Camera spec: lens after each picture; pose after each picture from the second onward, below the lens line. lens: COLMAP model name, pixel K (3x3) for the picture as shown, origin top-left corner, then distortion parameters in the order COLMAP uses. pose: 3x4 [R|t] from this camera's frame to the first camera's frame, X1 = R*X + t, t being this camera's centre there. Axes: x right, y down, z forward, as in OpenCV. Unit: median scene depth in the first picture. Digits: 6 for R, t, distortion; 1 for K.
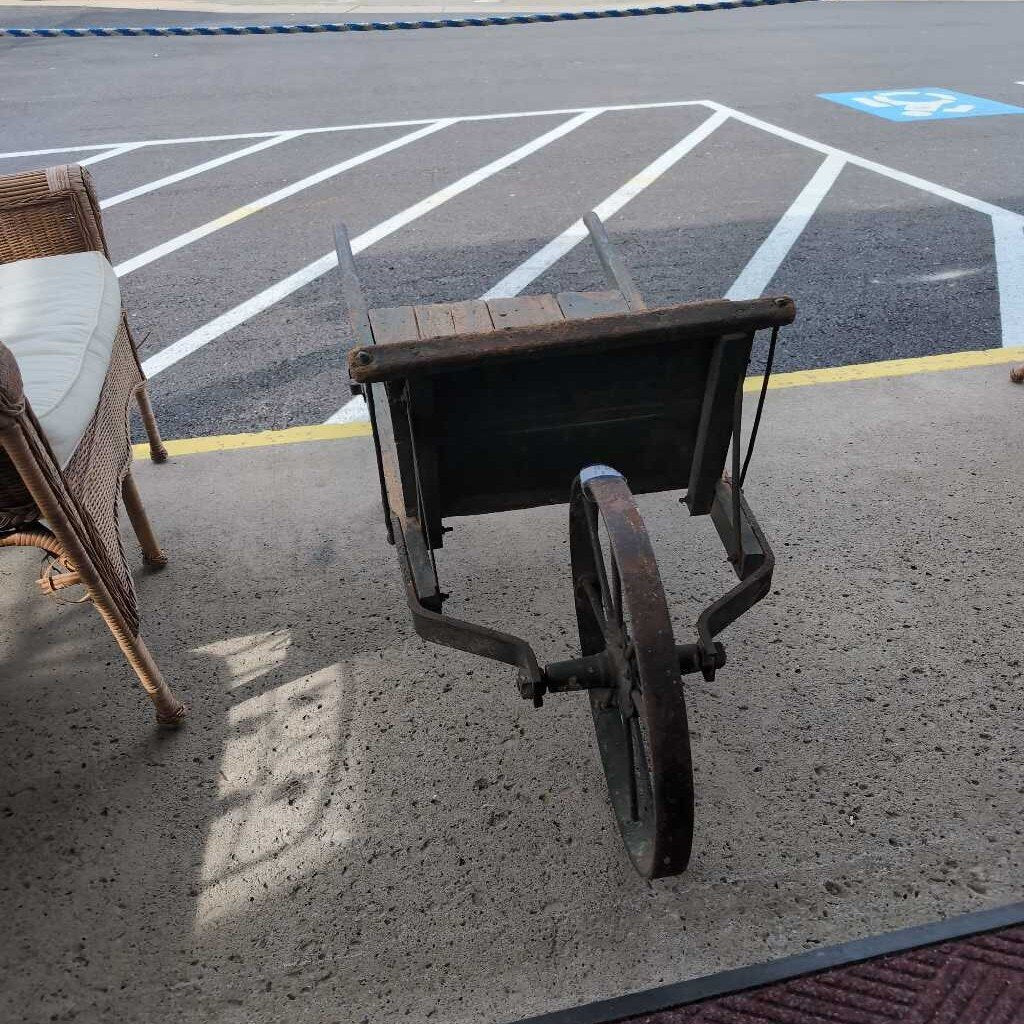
lens RADIAL K [[989.6, 0, 512.0], [0, 989.6, 512.0], [0, 0, 1]] dist [0.003426, 0.017460]
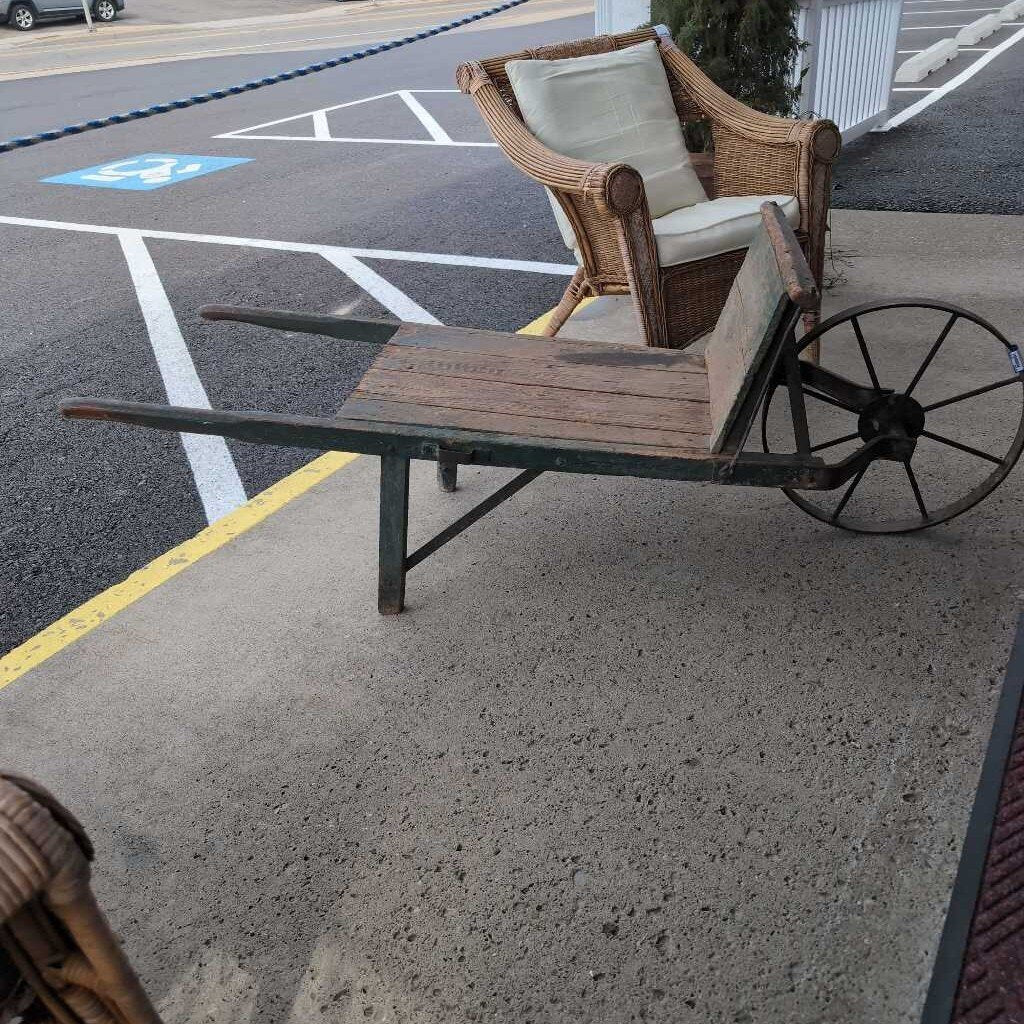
lens RADIAL K [[989.6, 0, 512.0], [0, 989.6, 512.0], [0, 0, 1]] dist [0.003426, 0.017460]
pose [[0.697419, -0.387034, 0.603168, -0.157891], [0.420466, 0.902534, 0.092960, -0.062548], [-0.580358, 0.188780, 0.792178, 0.080065]]
